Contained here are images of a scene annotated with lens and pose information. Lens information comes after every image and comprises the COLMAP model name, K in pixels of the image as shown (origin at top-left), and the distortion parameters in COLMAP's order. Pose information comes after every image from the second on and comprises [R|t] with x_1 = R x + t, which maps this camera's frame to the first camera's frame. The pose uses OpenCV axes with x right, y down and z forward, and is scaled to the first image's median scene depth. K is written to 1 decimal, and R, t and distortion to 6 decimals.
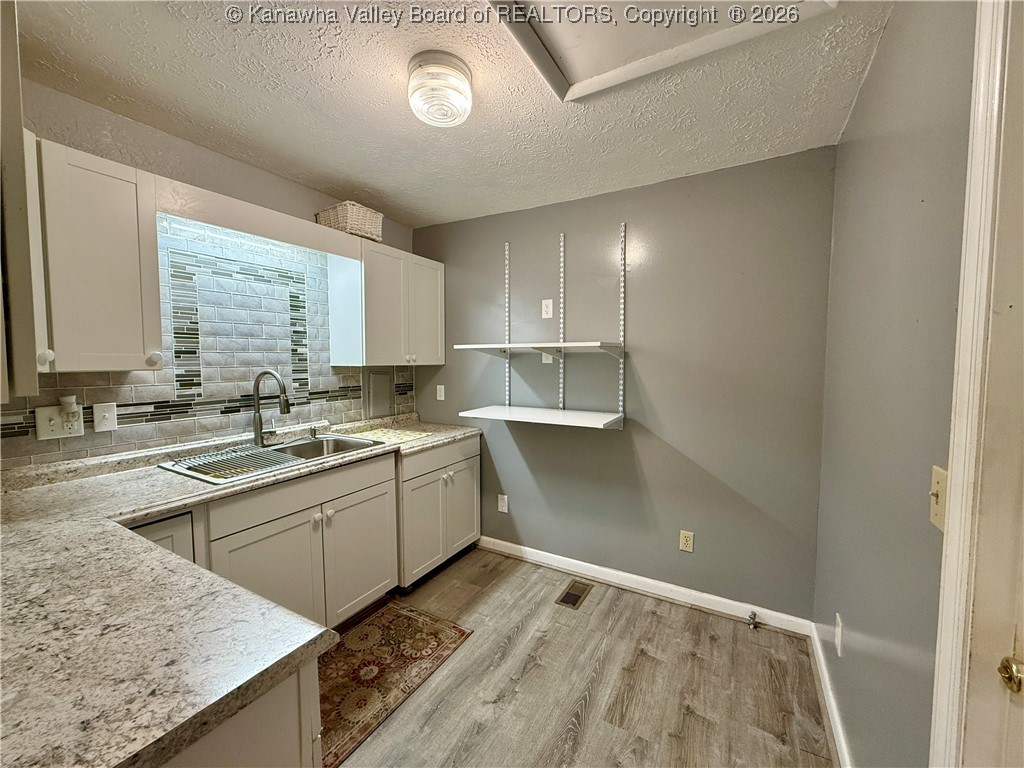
lens RADIAL K [[409.0, 0, 511.4], [0, 409.0, 383.3], [0, 0, 1]] dist [0.000927, -0.000129]
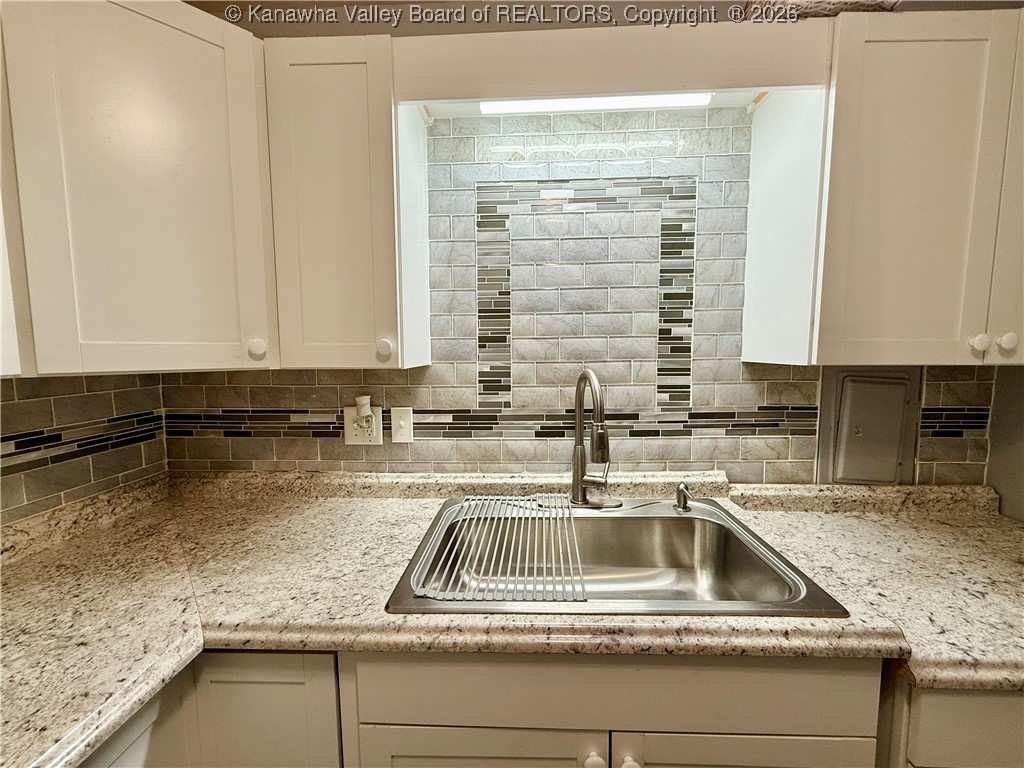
lens RADIAL K [[409.0, 0, 510.3], [0, 409.0, 386.3], [0, 0, 1]] dist [0.000927, -0.000129]
pose [[0.468999, 0.078171, -0.879732, -0.167789], [-0.046242, 0.996883, 0.063929, -0.038124], [0.881987, 0.010697, 0.471152, 0.623891]]
